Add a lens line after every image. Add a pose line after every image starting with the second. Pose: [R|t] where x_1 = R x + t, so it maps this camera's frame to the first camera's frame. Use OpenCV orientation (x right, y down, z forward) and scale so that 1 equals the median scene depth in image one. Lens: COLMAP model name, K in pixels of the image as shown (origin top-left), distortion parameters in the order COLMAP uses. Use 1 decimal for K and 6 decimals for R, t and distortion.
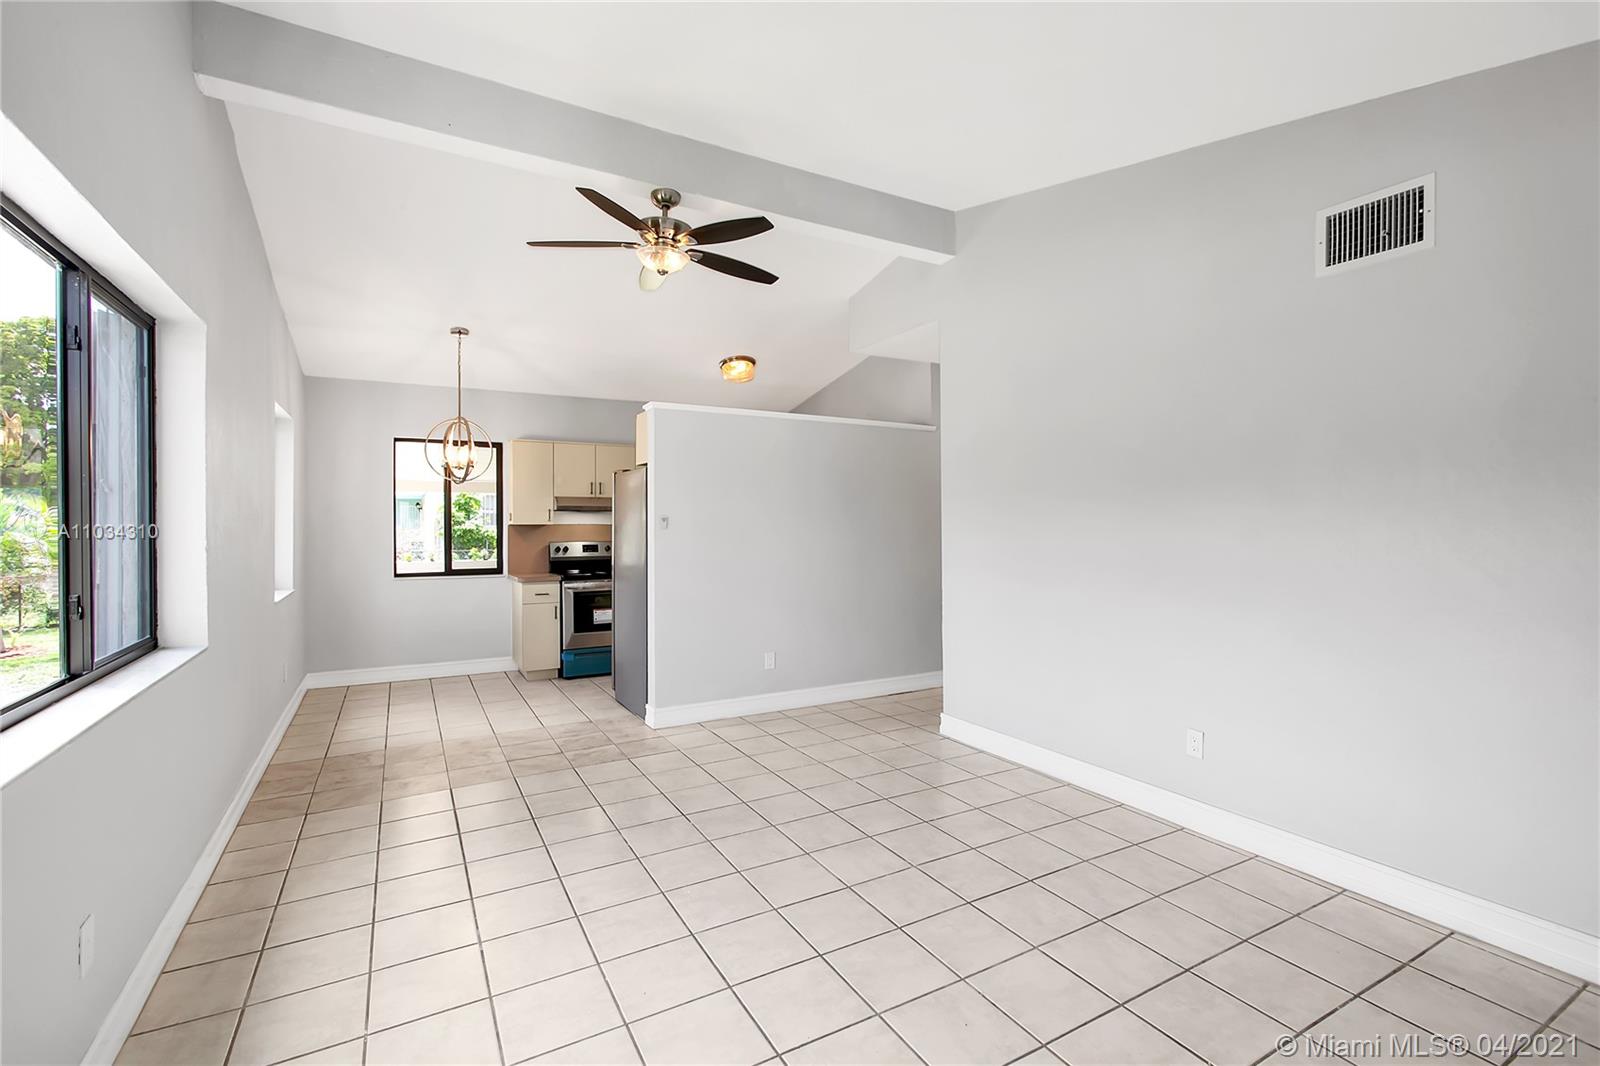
lens RADIAL K [[718.6, 0, 796.4], [0, 718.6, 526.6], [0, 0, 1]] dist [-0.005887, -0.000940]
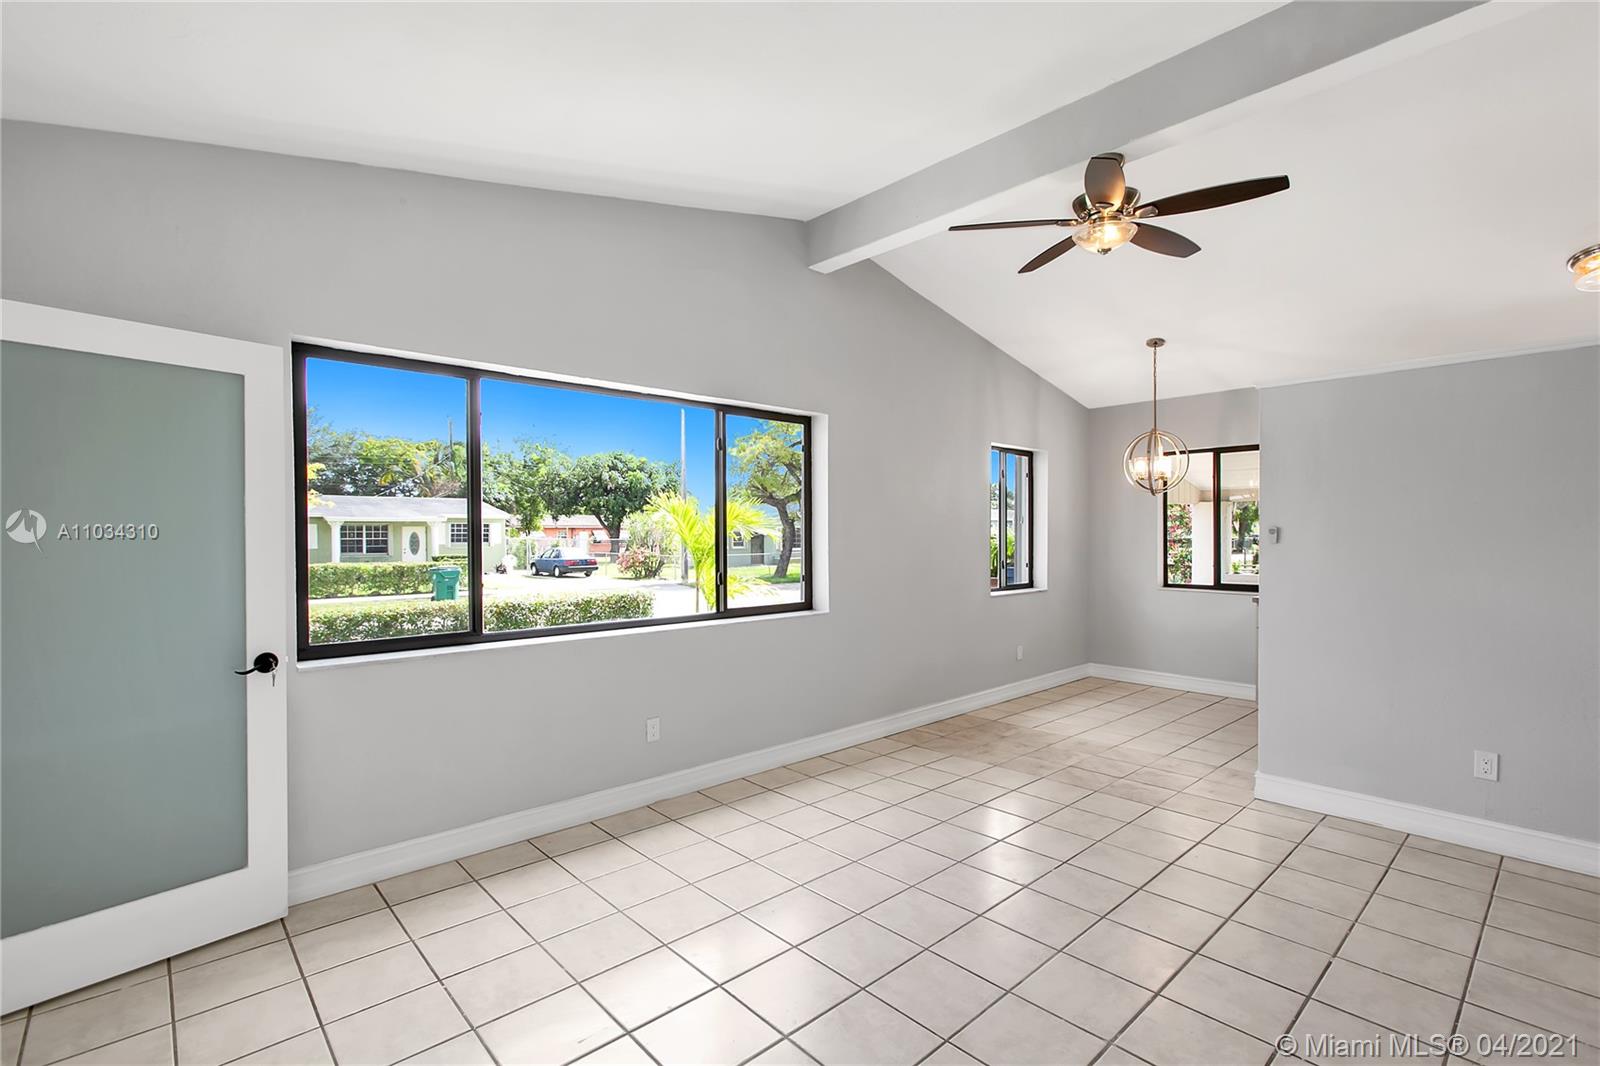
lens RADIAL K [[718.6, 0, 791.4], [0, 718.6, 541.9], [0, 0, 1]] dist [-0.005887, -0.000940]
pose [[0.217492, 0.008449, -0.976025, 0.343537], [0.000729, 0.999961, 0.008818, -0.004156], [0.976062, -0.002629, 0.217478, 0.253211]]
